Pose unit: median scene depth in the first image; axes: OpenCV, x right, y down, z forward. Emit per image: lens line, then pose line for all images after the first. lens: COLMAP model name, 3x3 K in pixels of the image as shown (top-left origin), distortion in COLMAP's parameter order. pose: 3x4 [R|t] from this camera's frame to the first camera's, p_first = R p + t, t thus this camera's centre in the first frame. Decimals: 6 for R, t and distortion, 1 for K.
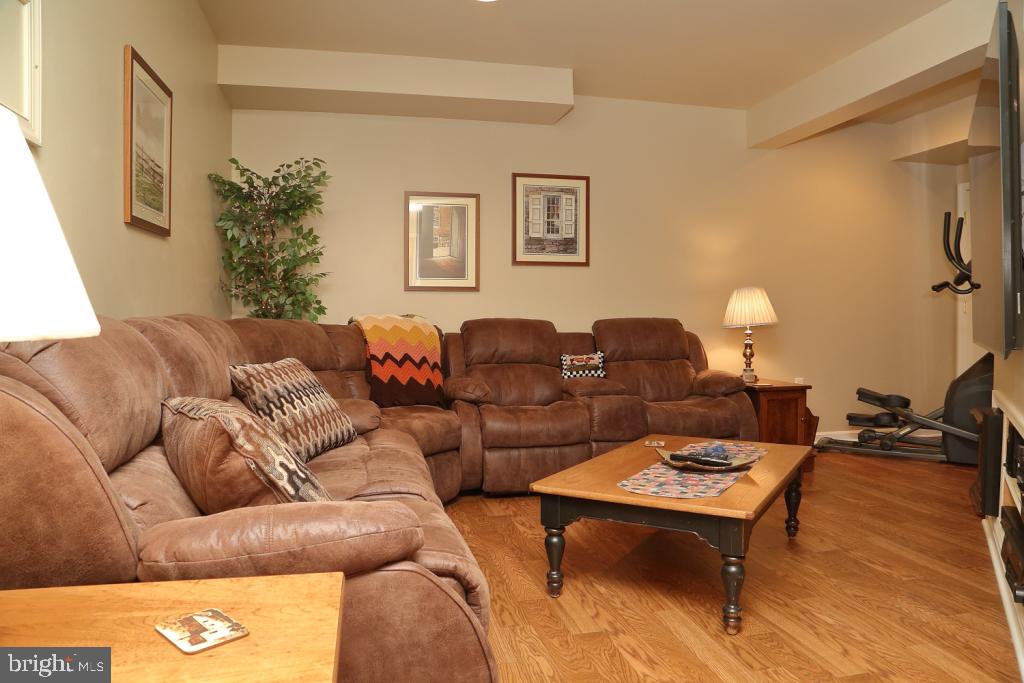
lens RADIAL K [[738.8, 0, 507.6], [0, 738.8, 334.0], [0, 0, 1]] dist [-0.081570, 0.032132]
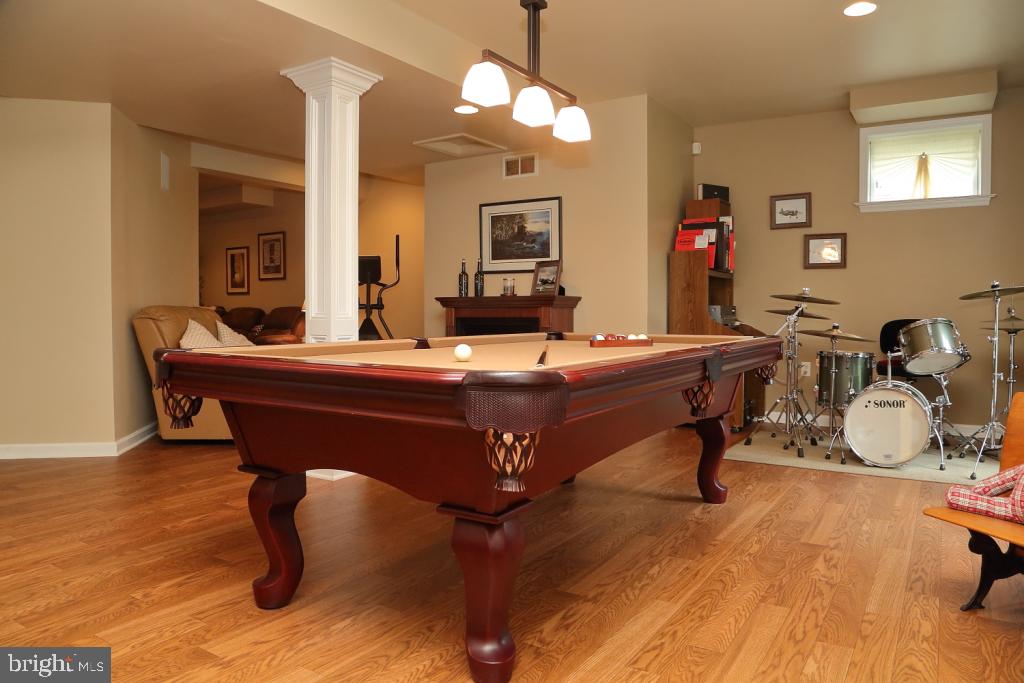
lens RADIAL K [[738.8, 0, 513.3], [0, 738.8, 350.5], [0, 0, 1]] dist [-0.081570, 0.032132]
pose [[0.726641, 0.033960, -0.686178, 1.834274], [-0.014388, 0.999311, 0.034221, 0.016999], [0.686867, -0.014994, 0.726629, 0.040542]]
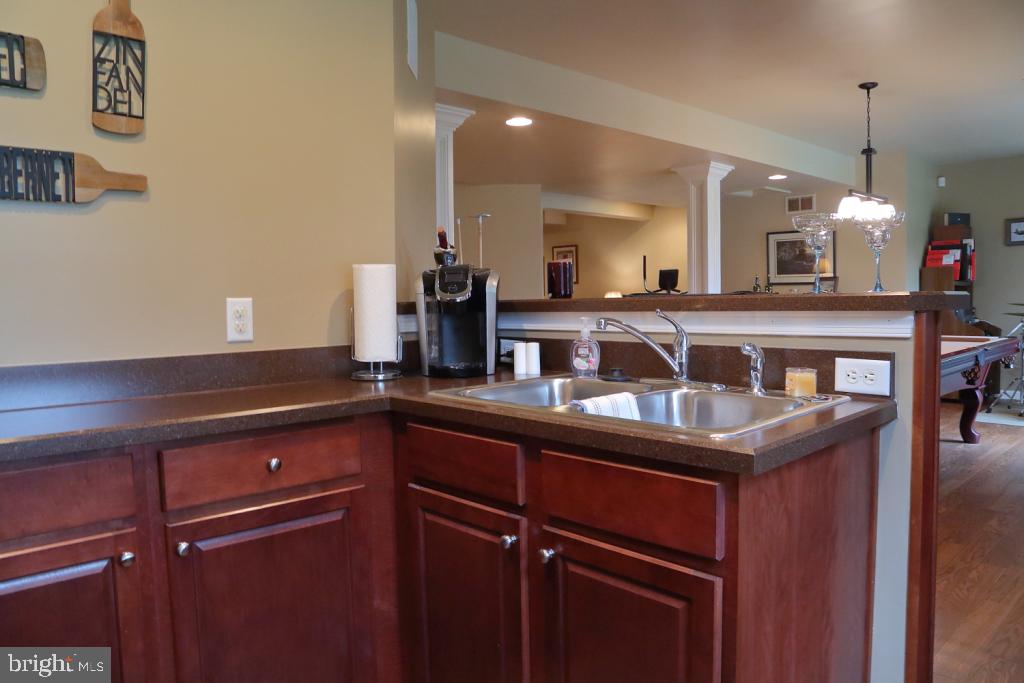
lens RADIAL K [[738.8, 0, 511.4], [0, 738.8, 345.4], [0, 0, 1]] dist [-0.081570, 0.032132]
pose [[0.532328, 0.046202, -0.845276, 2.022130], [-0.003464, 0.998620, 0.052402, -0.015880], [0.846531, -0.024967, 0.531754, -0.443682]]
